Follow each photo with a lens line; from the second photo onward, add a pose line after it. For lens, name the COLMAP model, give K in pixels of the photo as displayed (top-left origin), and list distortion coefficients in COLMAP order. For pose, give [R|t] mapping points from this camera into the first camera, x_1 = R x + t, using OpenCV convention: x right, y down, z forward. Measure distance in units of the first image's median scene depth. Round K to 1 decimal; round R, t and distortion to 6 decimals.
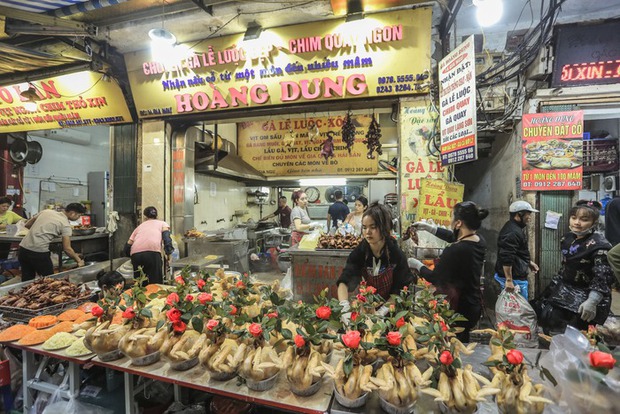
lens RADIAL K [[299.1, 0, 308.0], [0, 299.1, 204.6], [0, 0, 1]] dist [-0.030886, 0.003095]
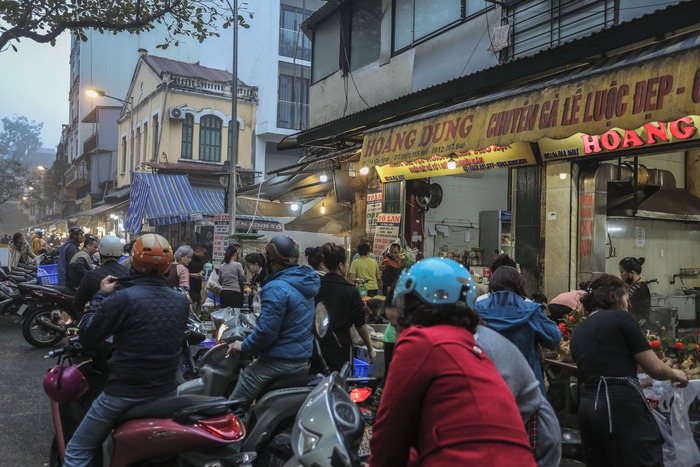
lens RADIAL K [[613.1, 0, 348.5], [0, 613.1, 230.9], [0, 0, 1]] dist [0.046411, 0.035349]
pose [[0.687284, -0.000309, -0.726389, 0.363613], [-0.022274, 0.999521, -0.021501, -0.023741], [0.726047, 0.030957, 0.686948, -0.675531]]
